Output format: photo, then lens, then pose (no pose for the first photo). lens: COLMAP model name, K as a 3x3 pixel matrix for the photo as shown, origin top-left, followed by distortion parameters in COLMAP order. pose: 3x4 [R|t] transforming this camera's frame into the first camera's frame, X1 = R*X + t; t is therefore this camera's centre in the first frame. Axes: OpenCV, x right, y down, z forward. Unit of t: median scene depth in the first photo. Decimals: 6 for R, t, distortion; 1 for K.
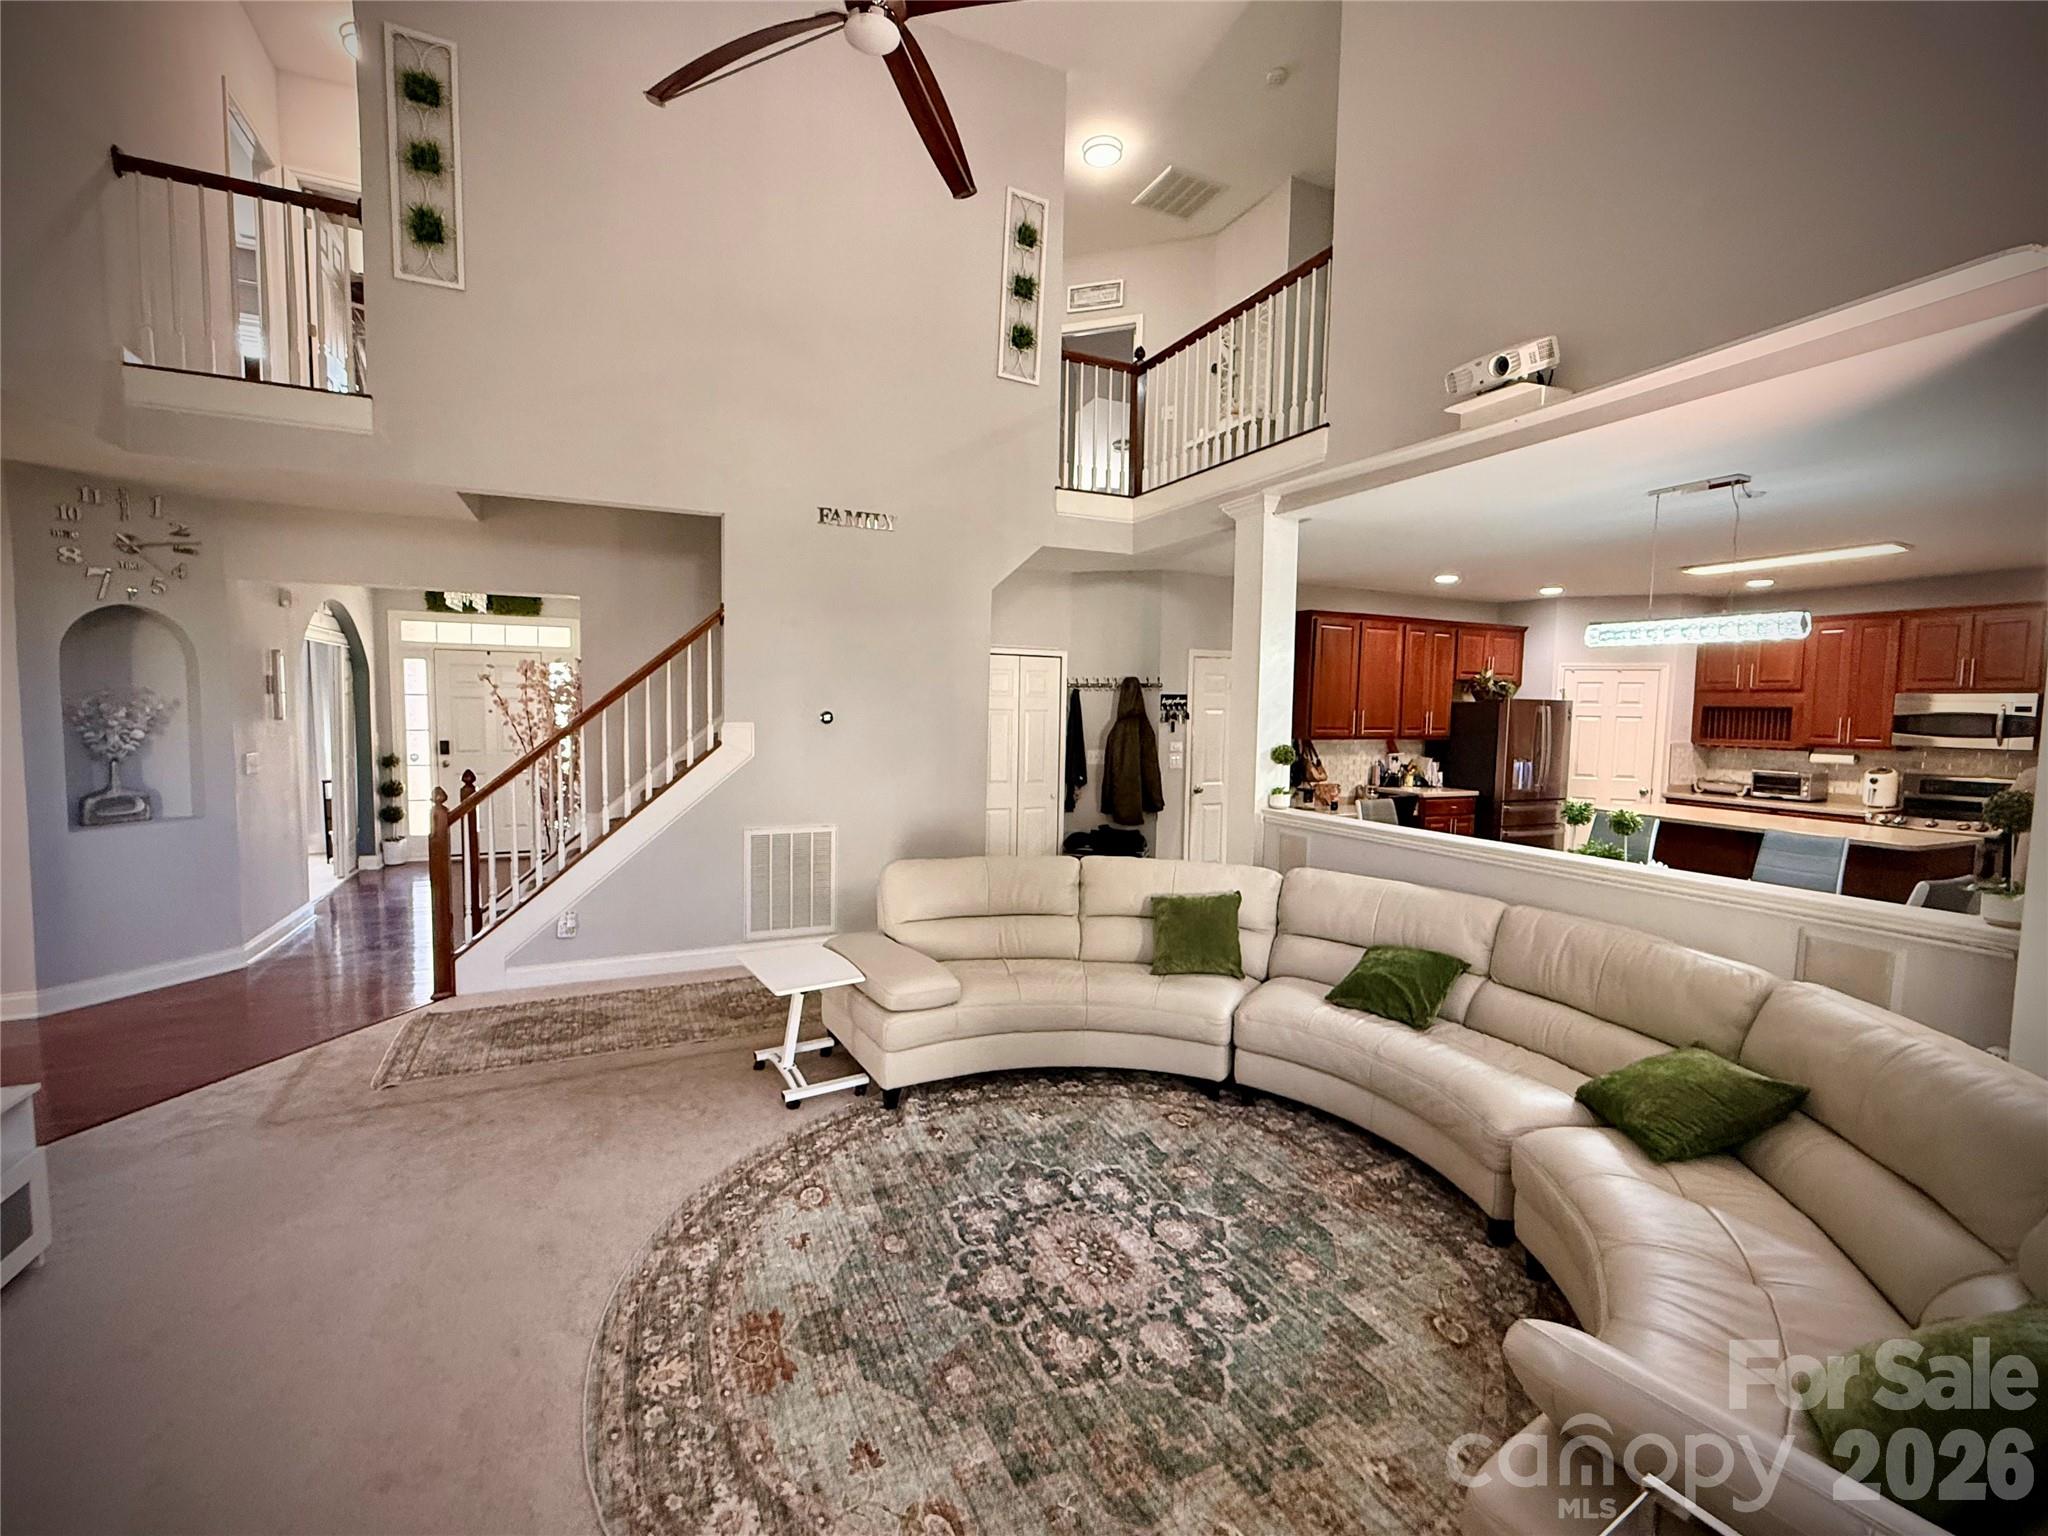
lens RADIAL K [[873.0, 0, 1019.9], [0, 873.0, 764.6], [0, 0, 1]] dist [-0.002027, -0.000325]
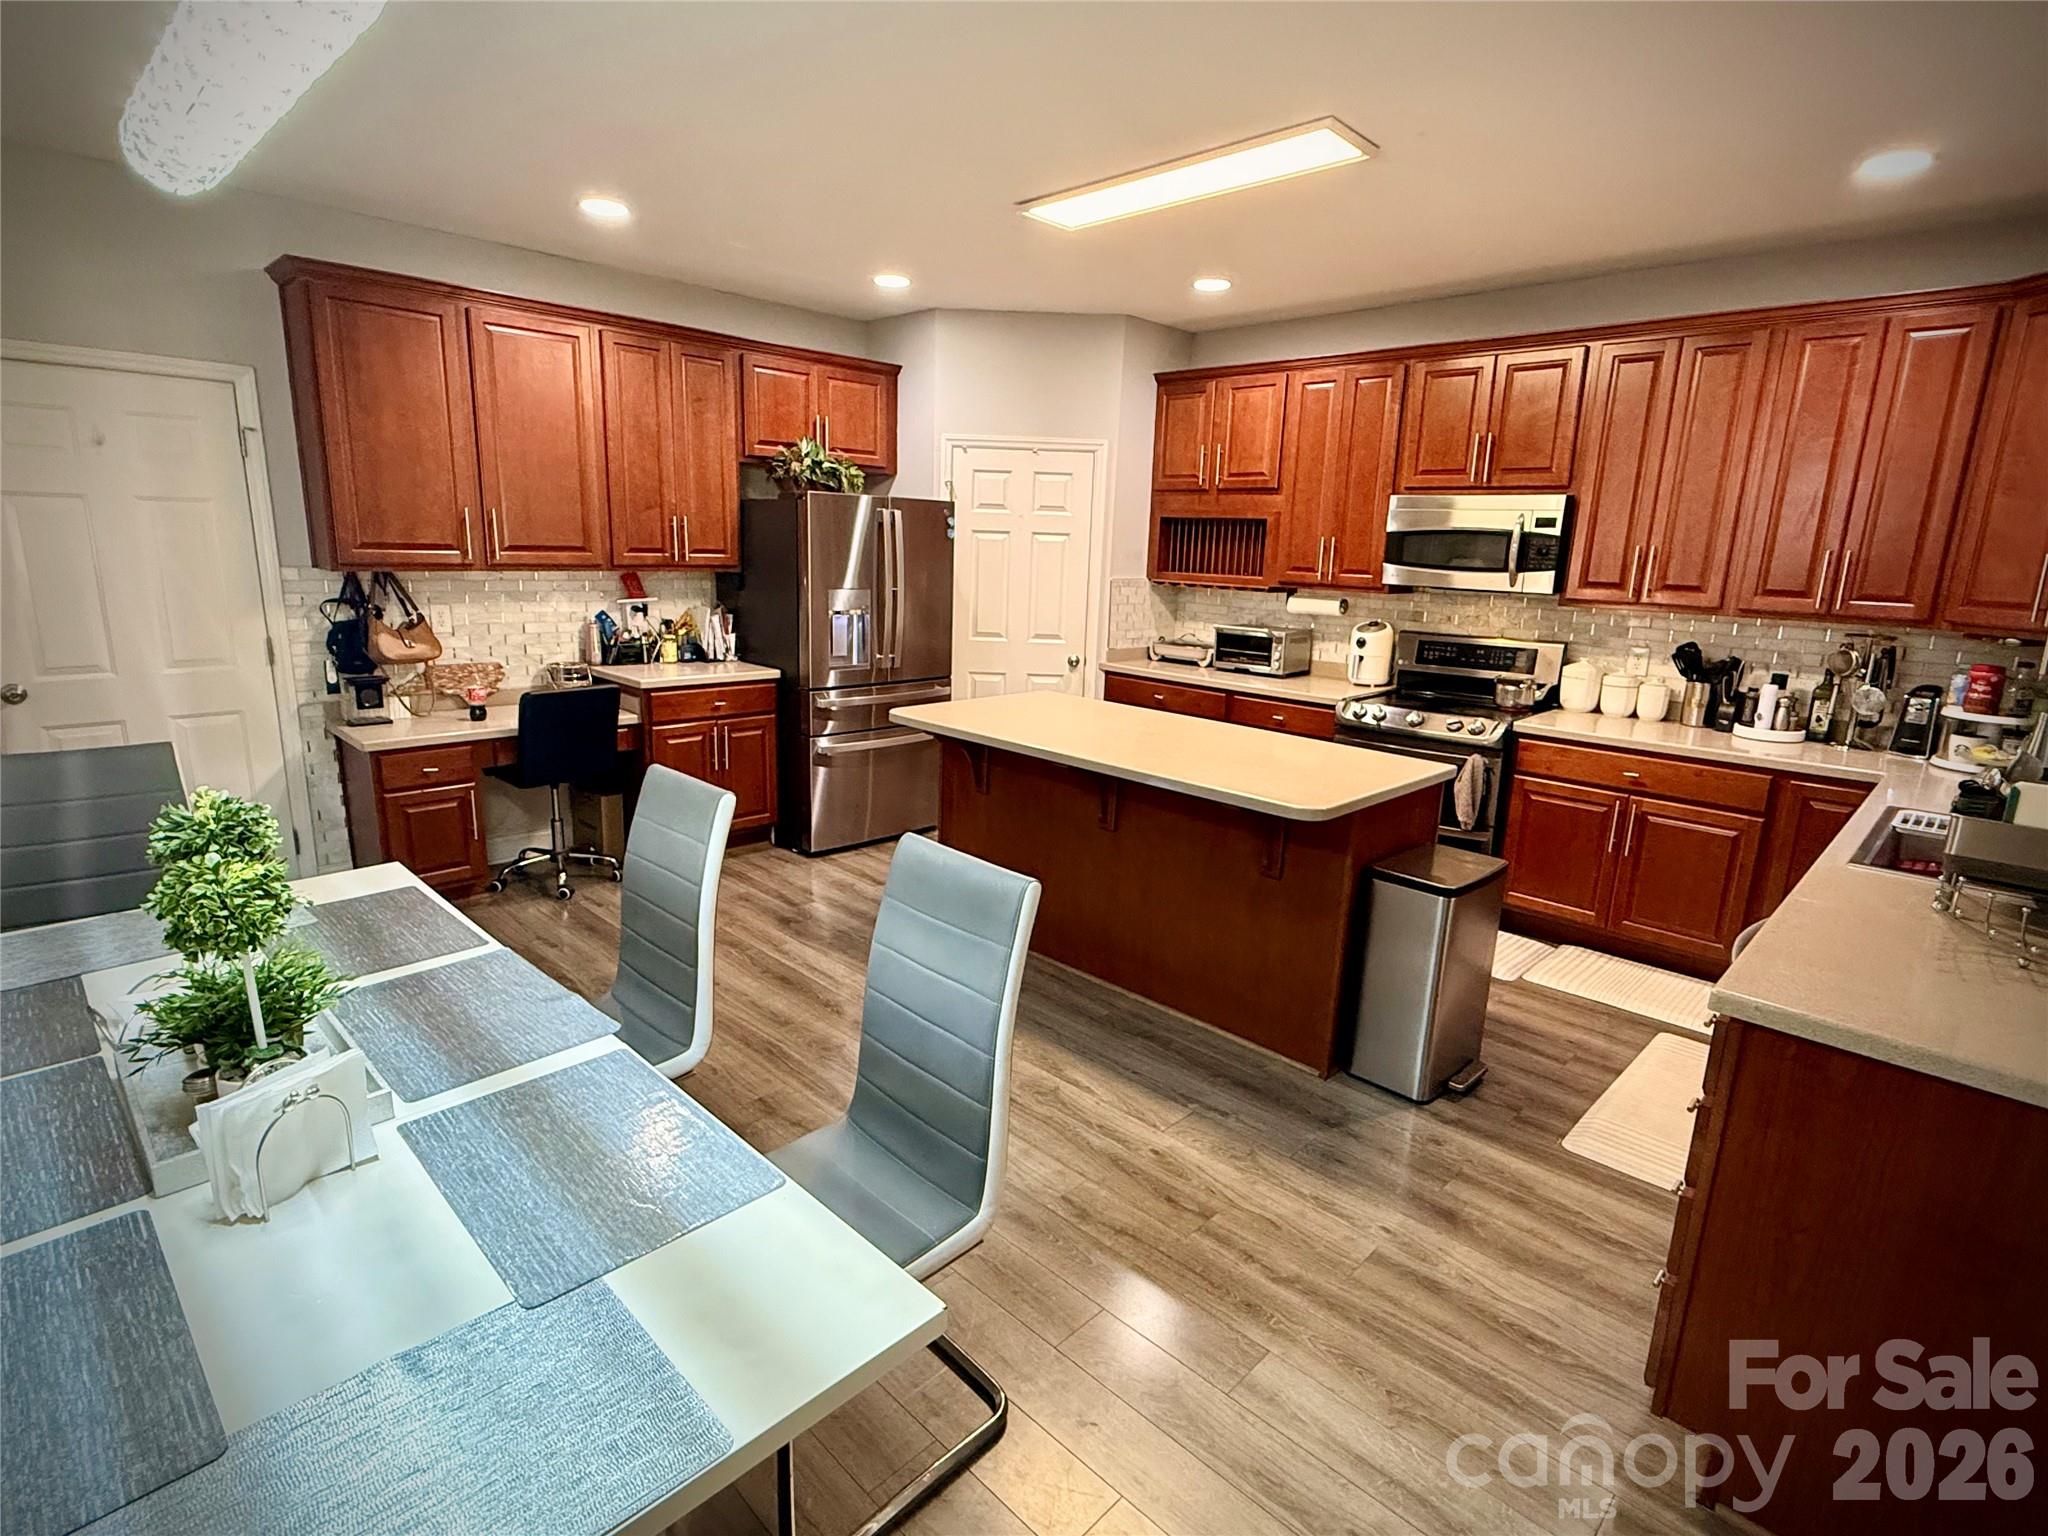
lens RADIAL K [[1022.4, 0, 1023.3], [0, 1022.4, 771.3], [0, 0, 1]] dist [0.000786, 0.000088]
pose [[0.939294, -0.062550, 0.337362, 0.481328], [0.005834, 0.986012, 0.166573, -0.012760], [-0.343062, -0.154493, 0.926520, 0.379773]]
